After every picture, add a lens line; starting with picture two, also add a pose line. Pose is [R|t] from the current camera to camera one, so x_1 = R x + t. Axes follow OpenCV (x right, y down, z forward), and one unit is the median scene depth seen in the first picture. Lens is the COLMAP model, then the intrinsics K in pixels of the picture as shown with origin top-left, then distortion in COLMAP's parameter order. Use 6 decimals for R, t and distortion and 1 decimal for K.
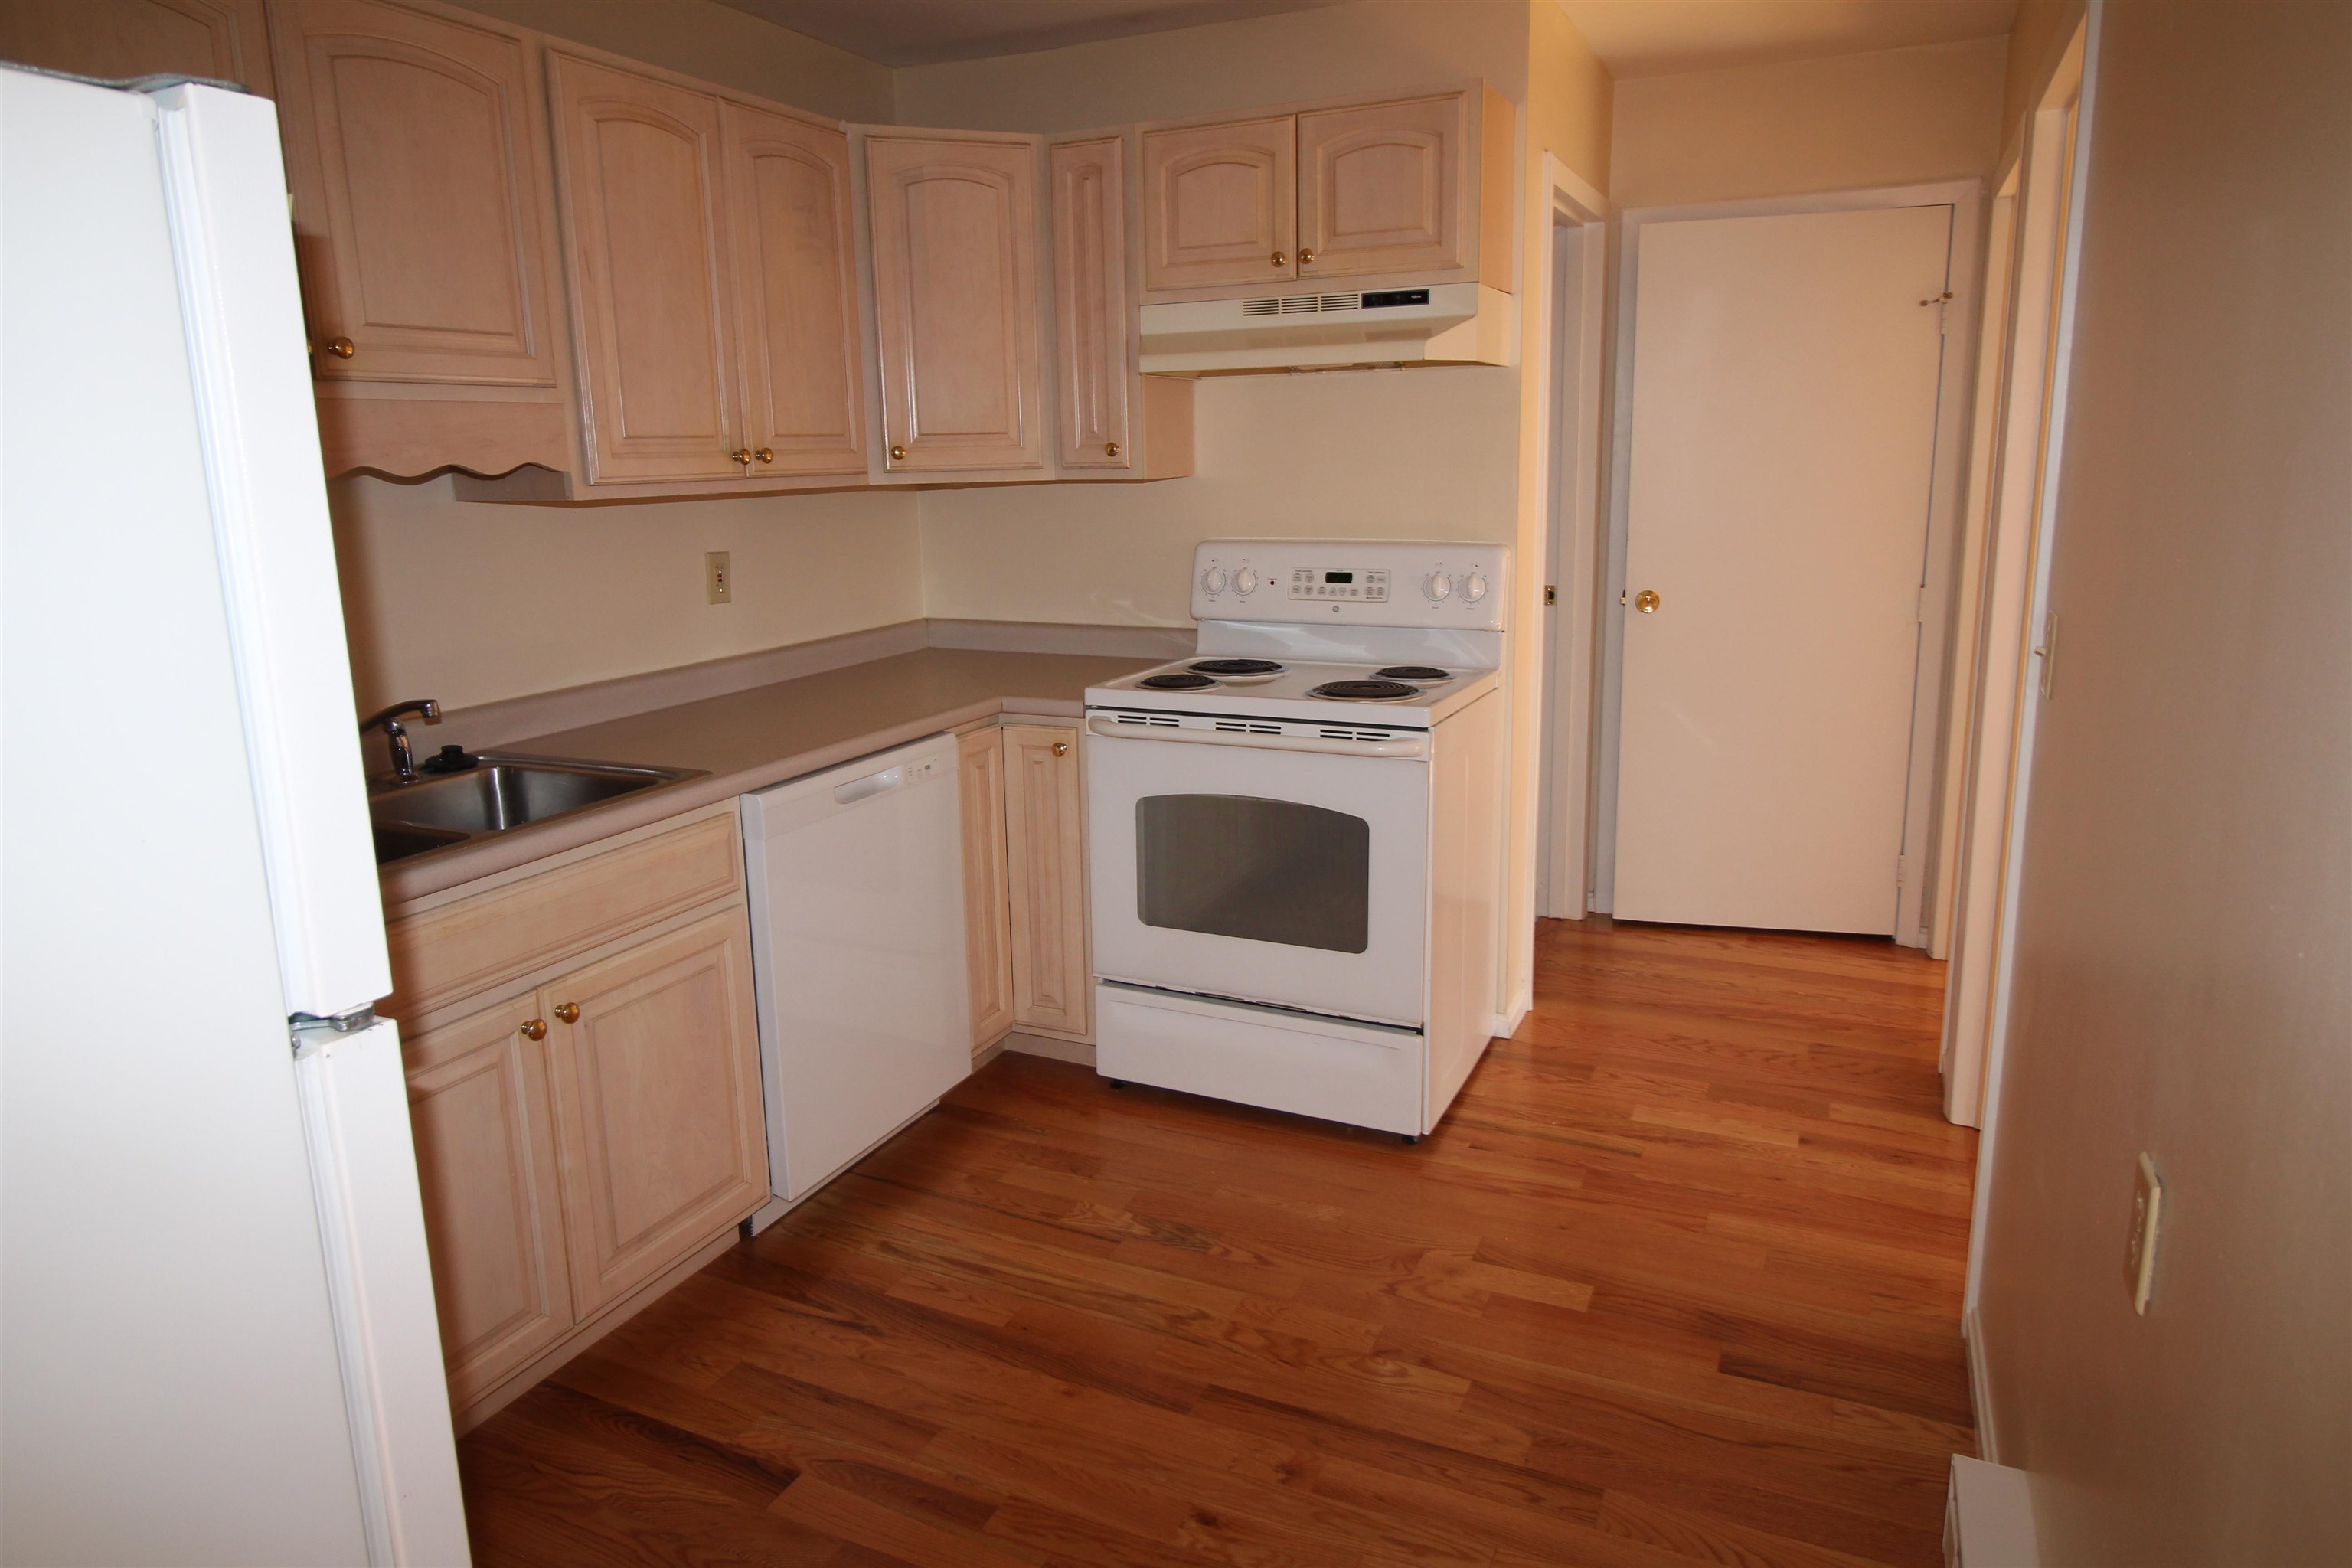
lens RADIAL K [[1461.6, 0, 1175.4], [0, 1461.6, 732.7], [0, 0, 1]] dist [0.010326, -0.013282]
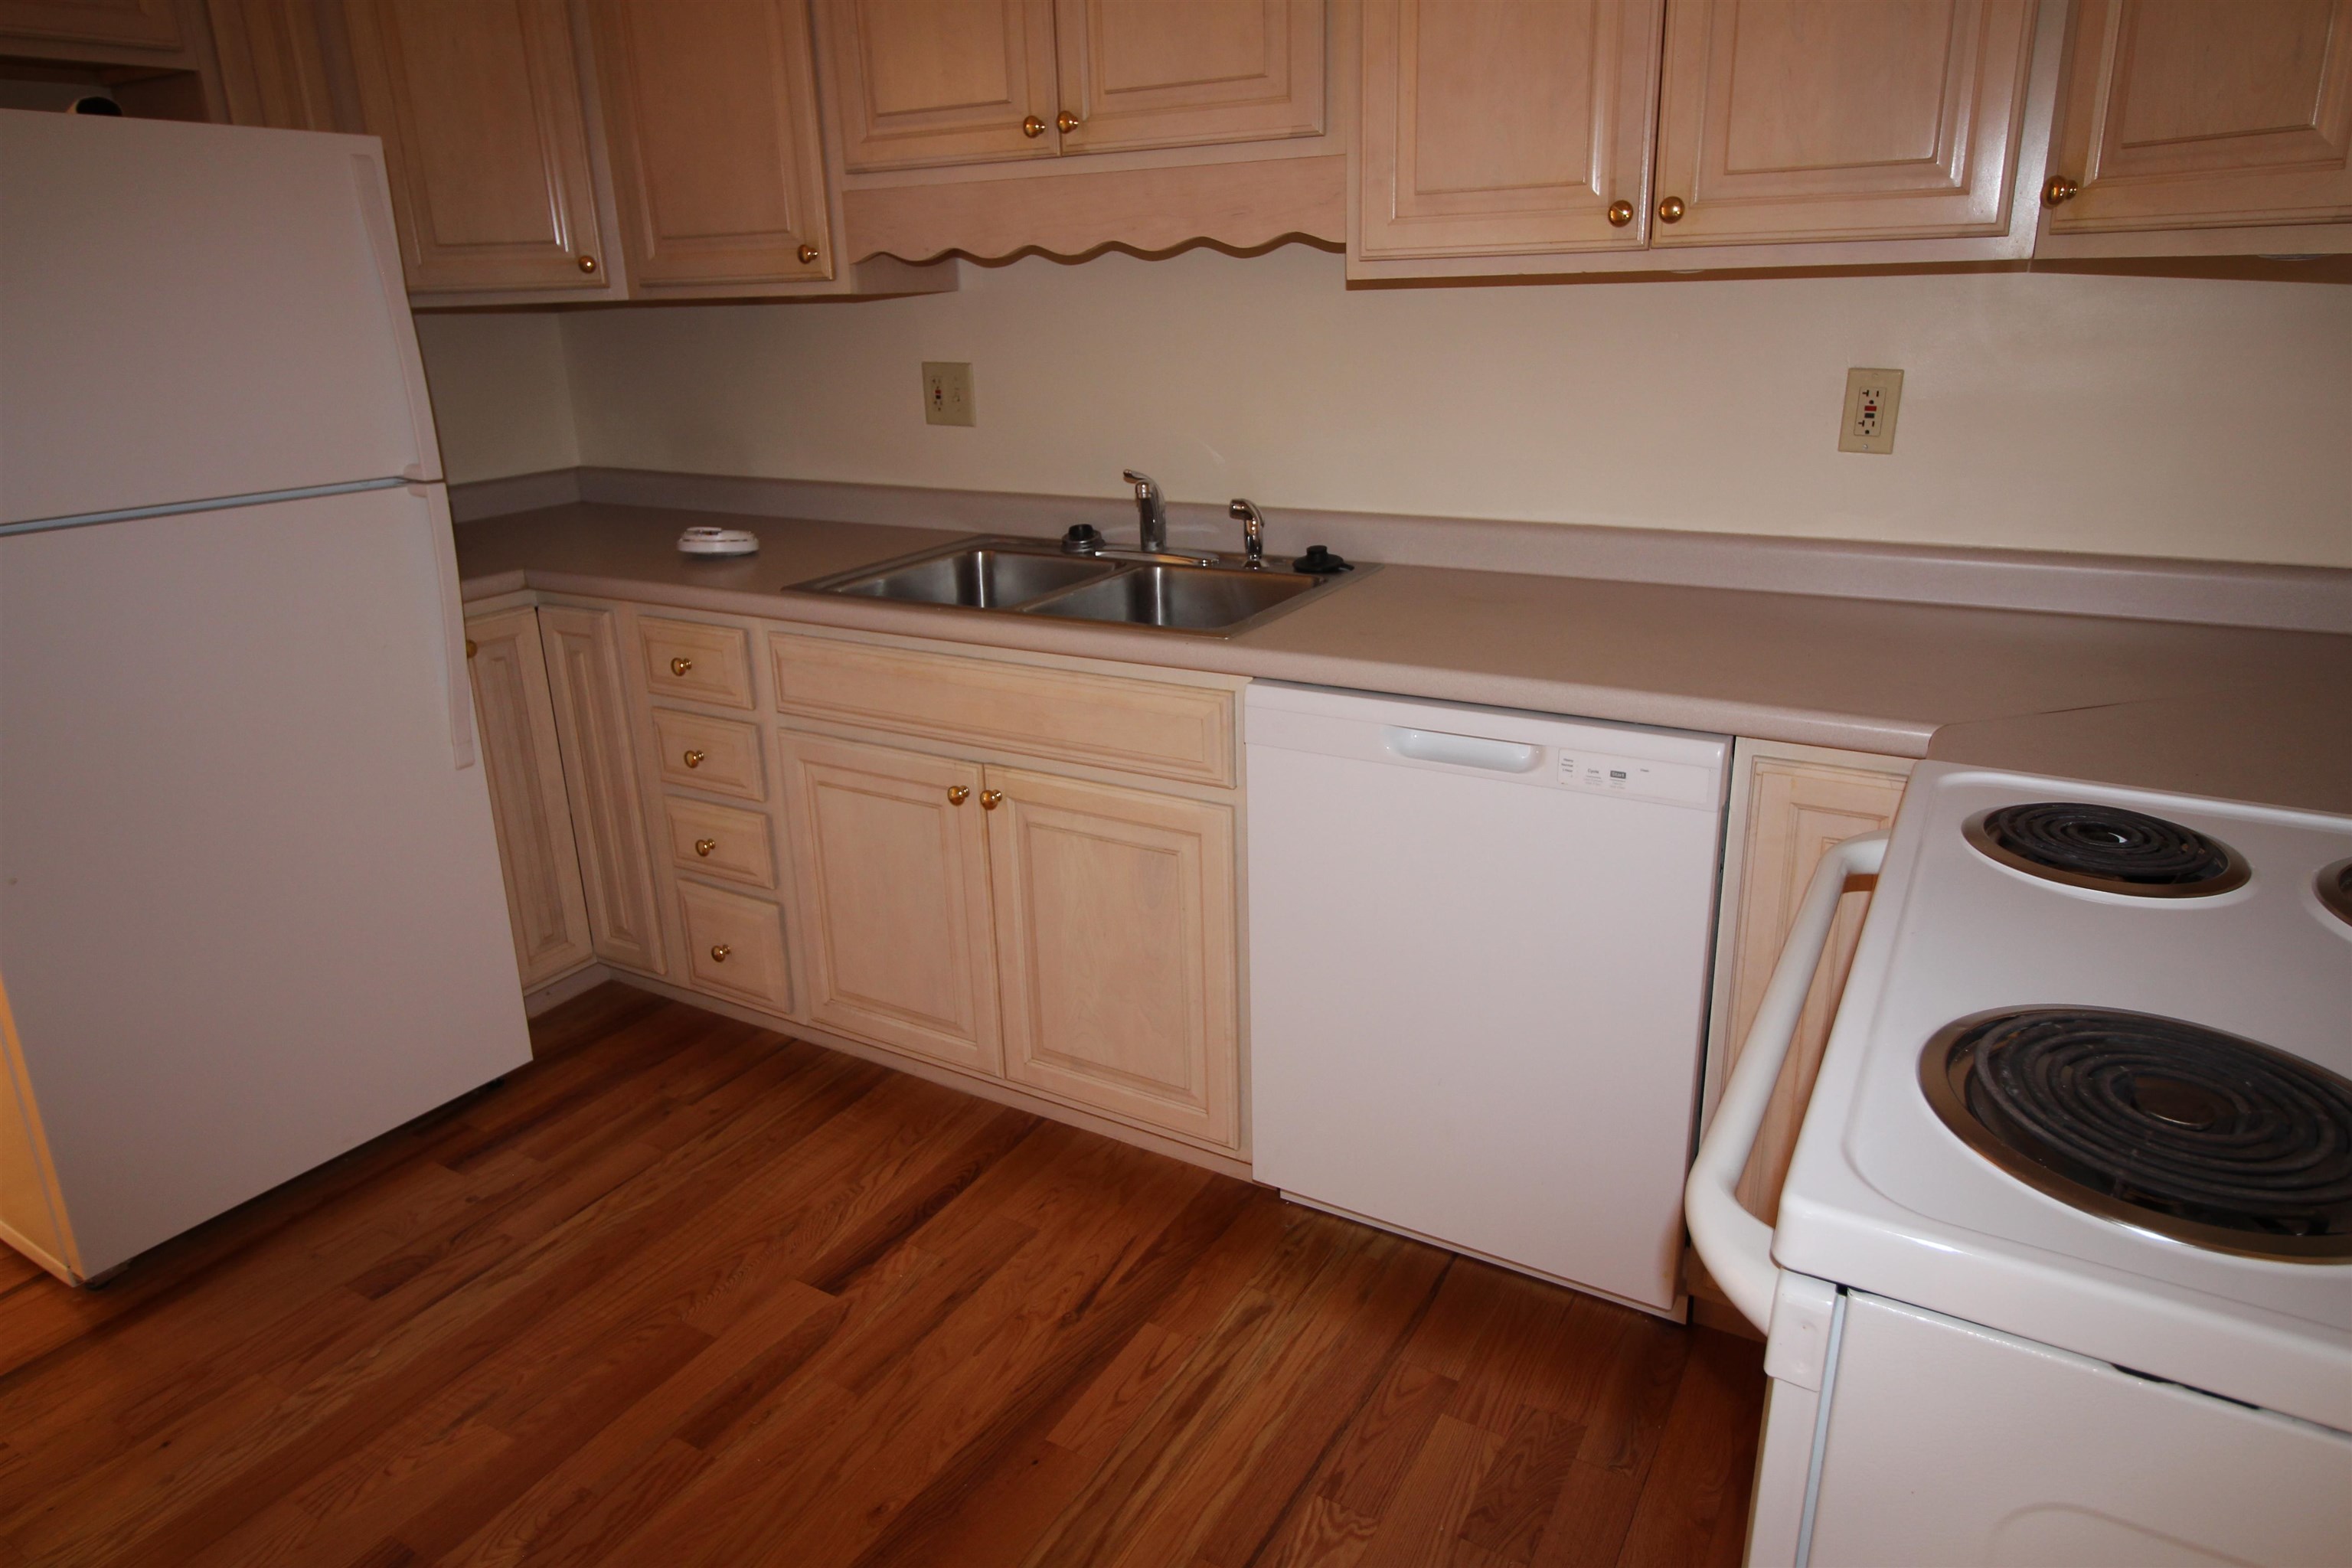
lens RADIAL K [[1461.6, 0, 1175.4], [0, 1461.6, 732.7], [0, 0, 1]] dist [0.010326, -0.013282]
pose [[-0.086773, 0.323682, -0.942179, 0.479544], [-0.156838, 0.929514, 0.333776, -0.196116], [0.983805, 0.176732, -0.029891, 1.056777]]
